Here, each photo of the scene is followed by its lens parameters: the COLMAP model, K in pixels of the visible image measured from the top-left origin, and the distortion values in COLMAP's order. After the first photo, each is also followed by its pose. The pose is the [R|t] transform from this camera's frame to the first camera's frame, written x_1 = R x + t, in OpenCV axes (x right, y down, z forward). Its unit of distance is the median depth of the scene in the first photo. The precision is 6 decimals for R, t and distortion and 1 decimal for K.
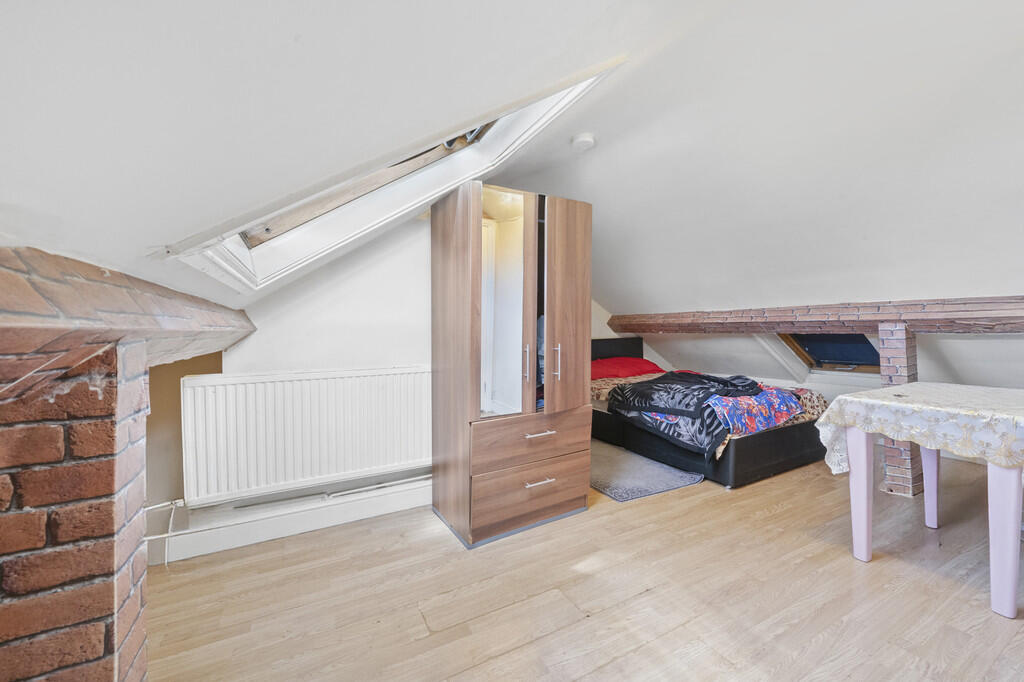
lens RADIAL K [[393.2, 0, 526.7], [0, 393.2, 325.1], [0, 0, 1]] dist [-0.004459, -0.000343]
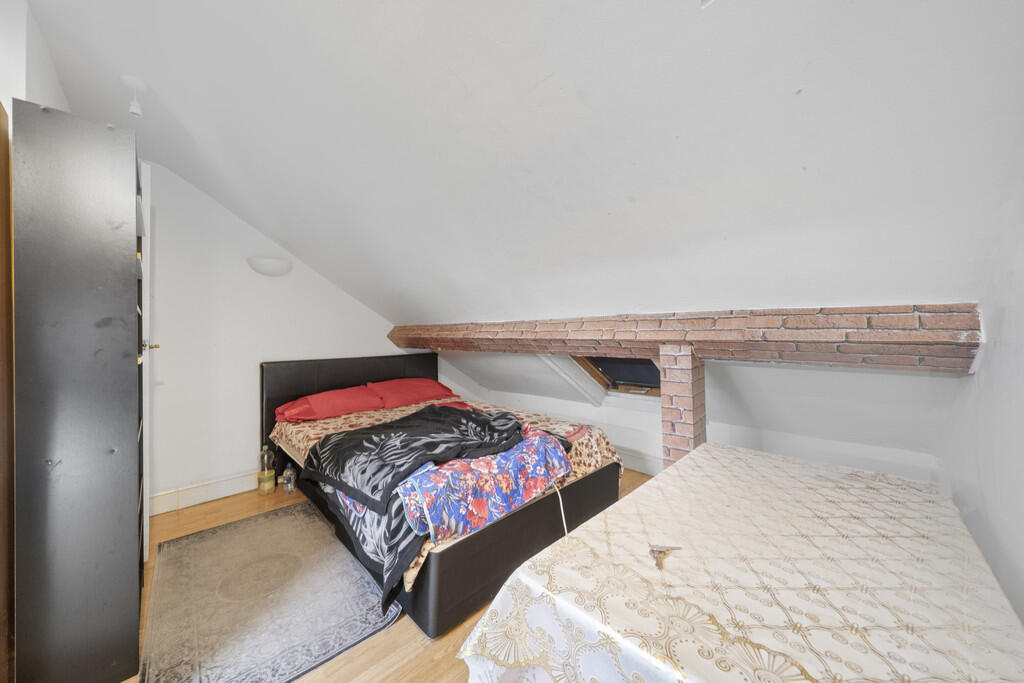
lens RADIAL K [[354.9, 0, 510.4], [0, 354.9, 337.5], [0, 0, 1]] dist [0.001980, 0.000237]
pose [[0.962782, 0.002576, 0.270268, 0.466341], [-0.006306, 0.999897, 0.012931, -0.023495], [-0.270206, -0.014154, 0.962698, 0.461013]]
